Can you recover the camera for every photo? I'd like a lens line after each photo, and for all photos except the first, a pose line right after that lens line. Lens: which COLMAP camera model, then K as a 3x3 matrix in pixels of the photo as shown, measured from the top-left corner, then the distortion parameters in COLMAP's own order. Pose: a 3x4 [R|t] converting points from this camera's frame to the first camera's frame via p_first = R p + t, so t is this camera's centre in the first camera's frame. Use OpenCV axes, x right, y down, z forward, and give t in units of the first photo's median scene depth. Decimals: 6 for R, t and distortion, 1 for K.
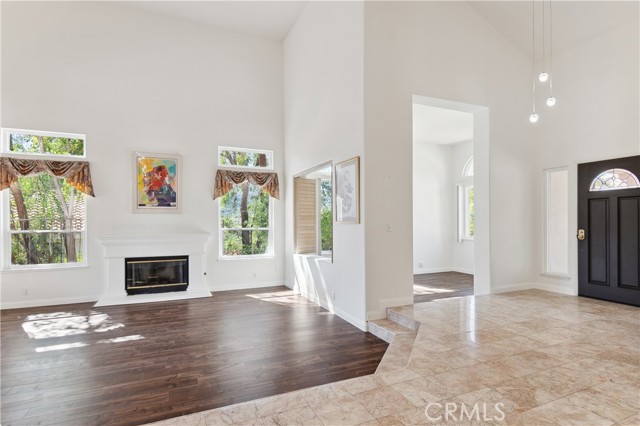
lens RADIAL K [[333.6, 0, 325.9], [0, 333.6, 223.6], [0, 0, 1]] dist [-0.000321, -0.000085]
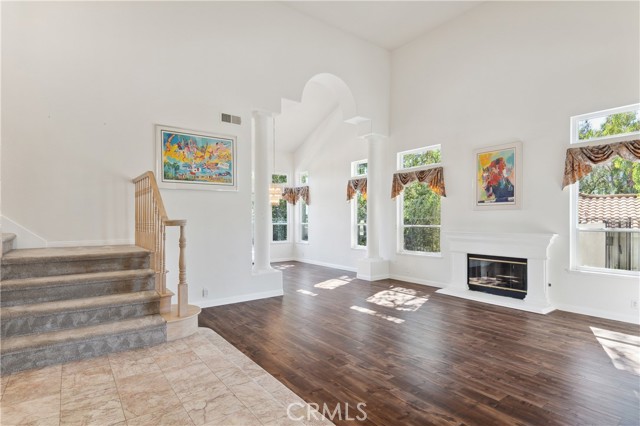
lens RADIAL K [[333.6, 0, 325.9], [0, 333.6, 223.6], [0, 0, 1]] dist [-0.000321, -0.000085]
pose [[0.229795, 0.012919, -0.973153, 0.301743], [-0.006972, 0.999908, 0.011628, 0.000279], [0.973214, 0.004113, 0.229864, 0.324451]]
